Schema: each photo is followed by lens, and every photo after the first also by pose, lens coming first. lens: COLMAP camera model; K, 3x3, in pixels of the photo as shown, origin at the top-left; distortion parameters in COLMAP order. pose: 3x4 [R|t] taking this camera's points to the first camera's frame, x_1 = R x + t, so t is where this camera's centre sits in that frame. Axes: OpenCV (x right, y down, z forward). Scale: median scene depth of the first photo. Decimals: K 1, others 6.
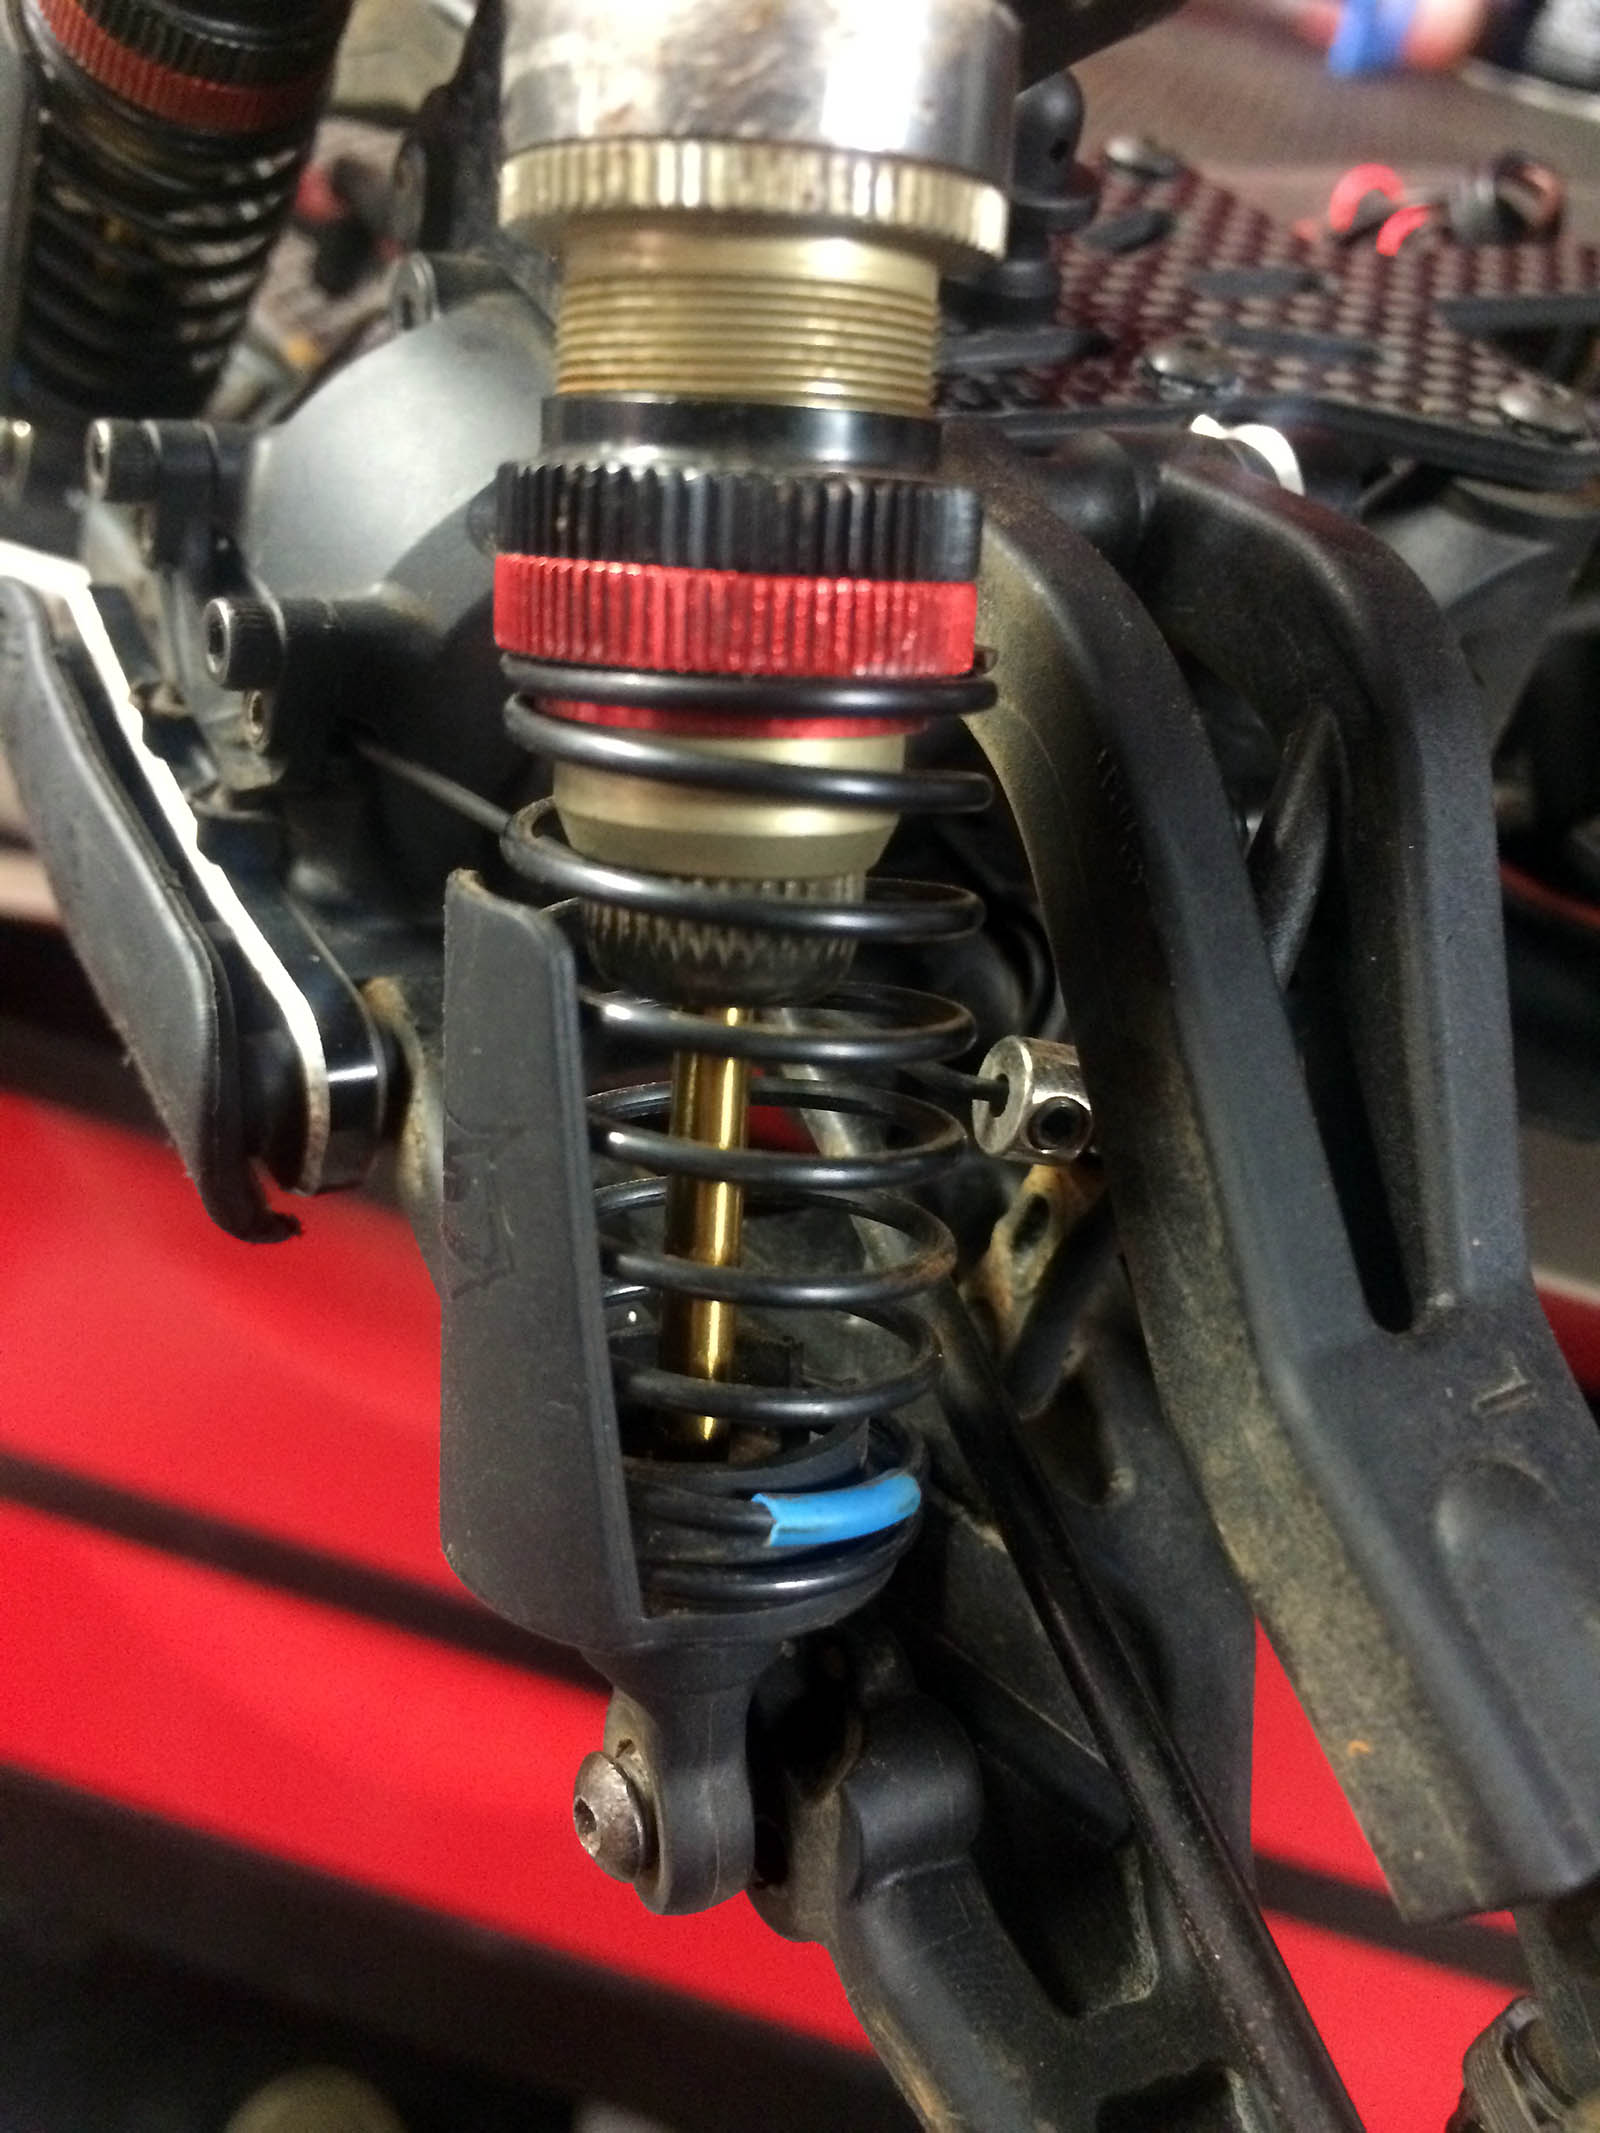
lens RADIAL K [[1478.5, 0, 797.4], [0, 1478.5, 1033.4], [0, 0, 1]] dist [0.060434, -0.091799]
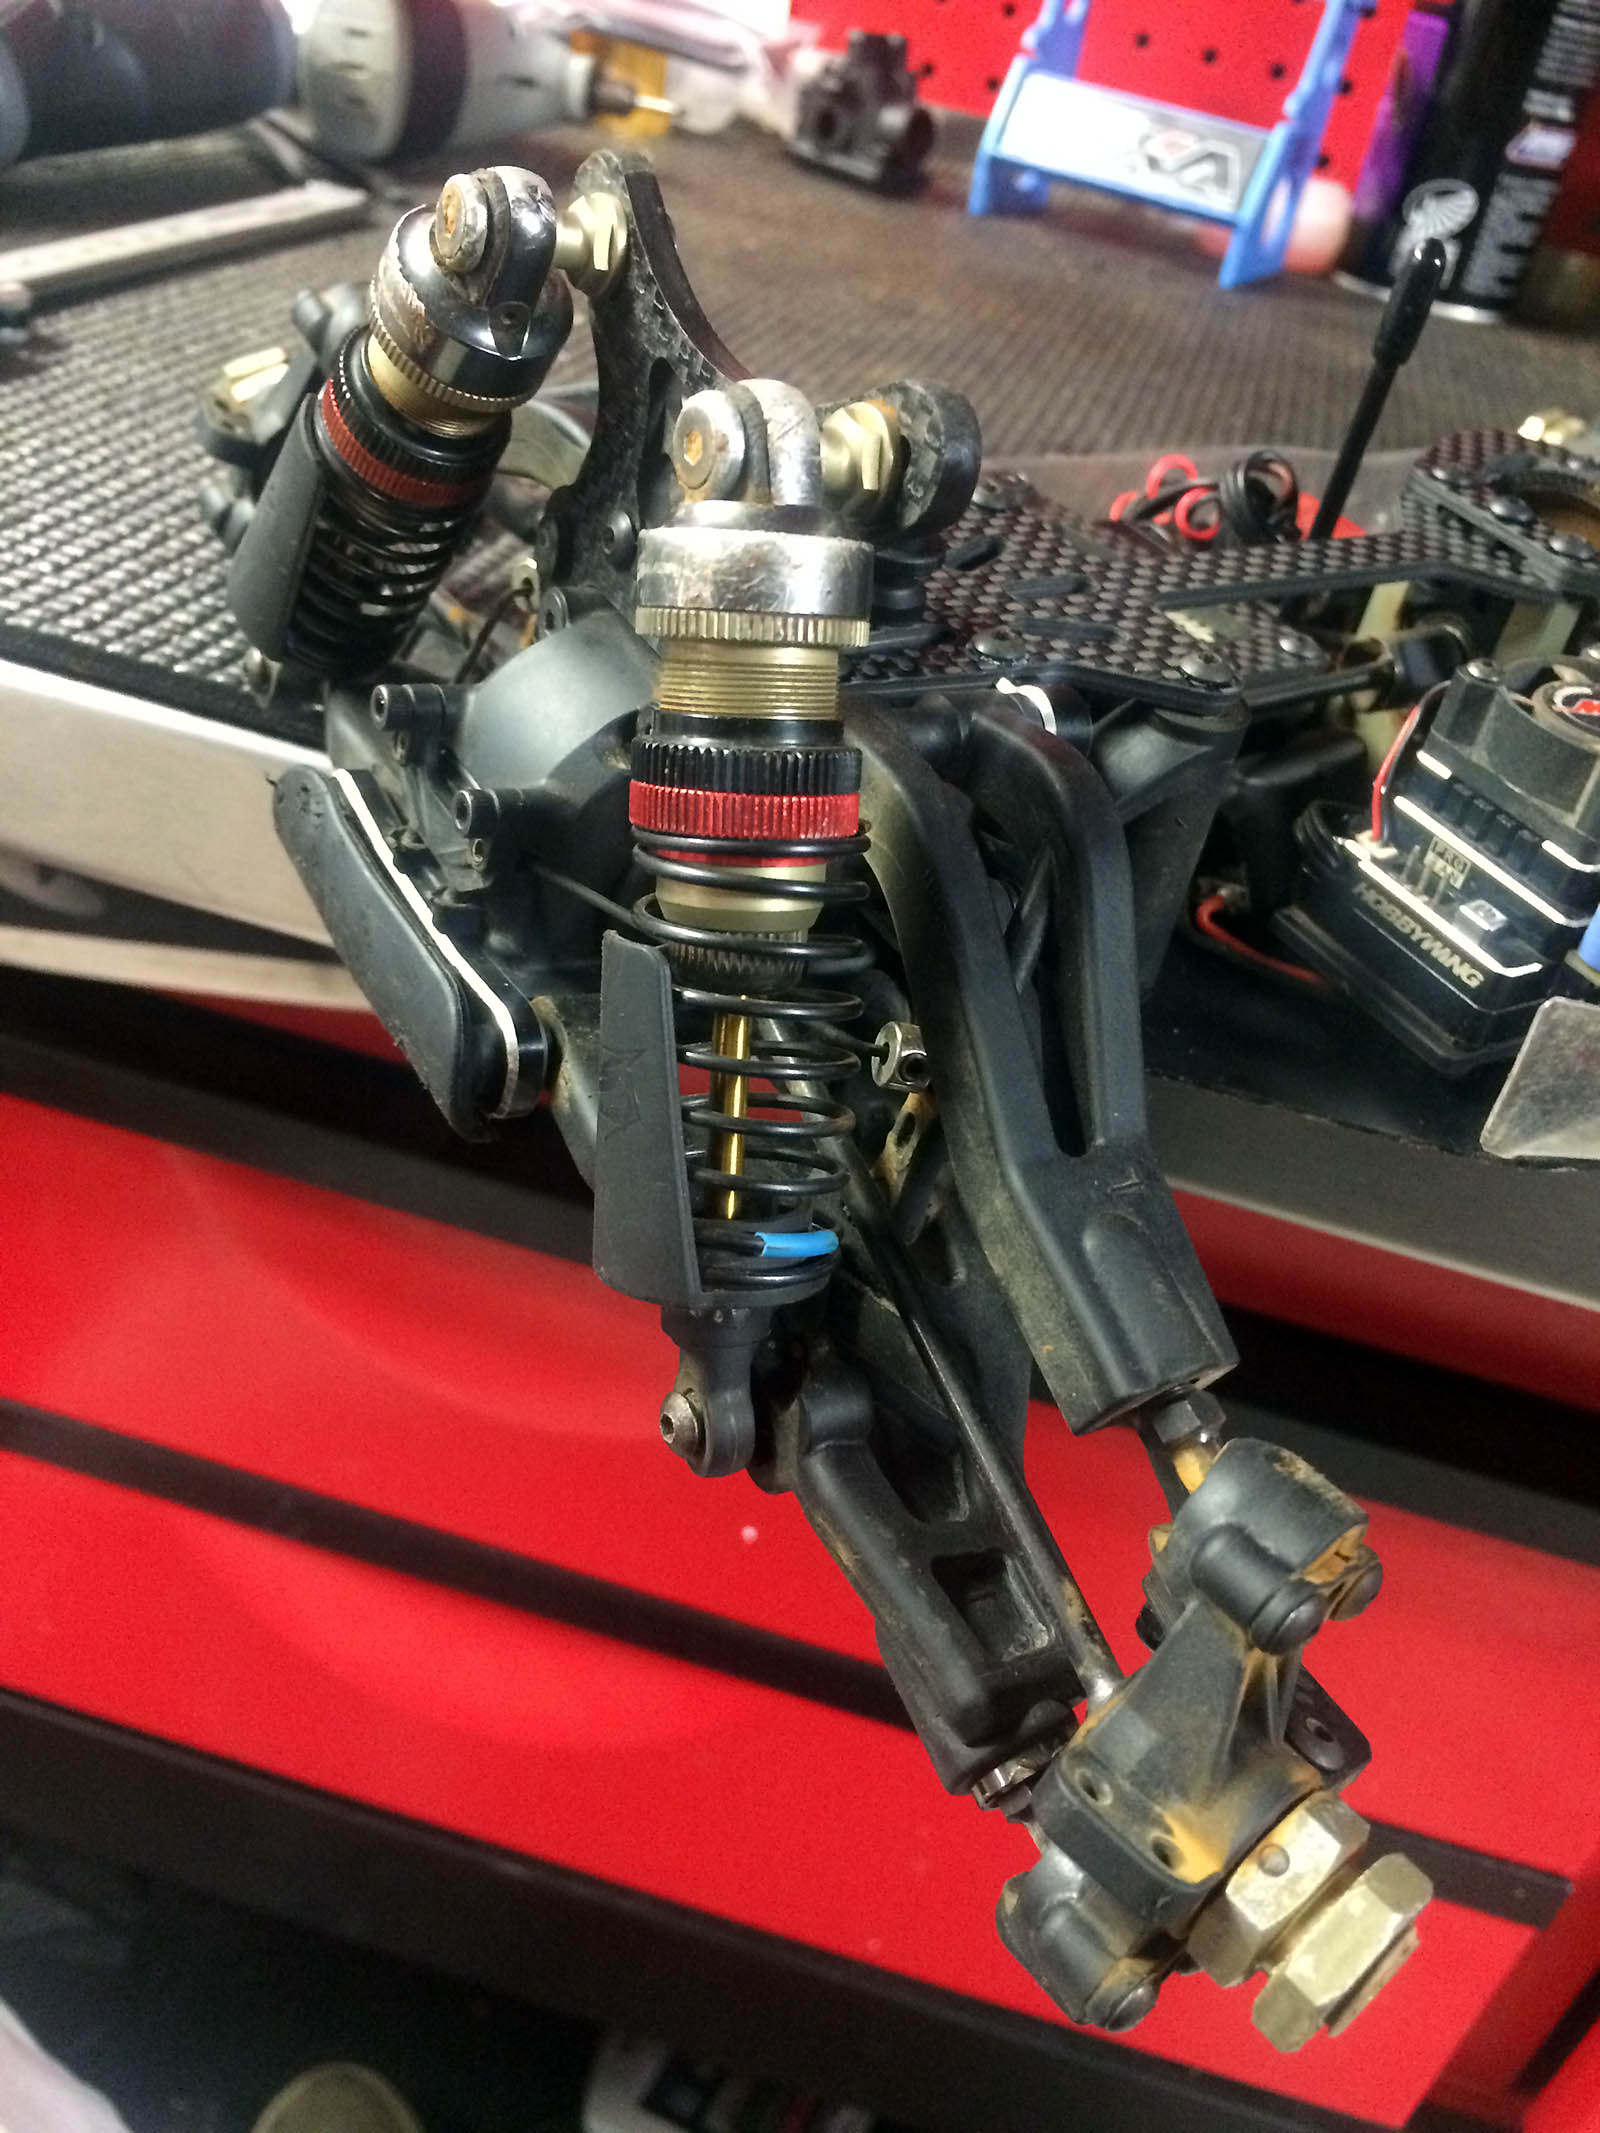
lens RADIAL K [[1829.5, 0, 800.0], [0, 1829.5, 1066.5], [0, 0, 1]] dist [0.076187, -0.157996]
pose [[0.999905, -0.005475, 0.012620, 0.002109], [0.006272, 0.997928, -0.064039, 0.222376], [-0.012243, 0.064113, 0.997868, -1.392985]]
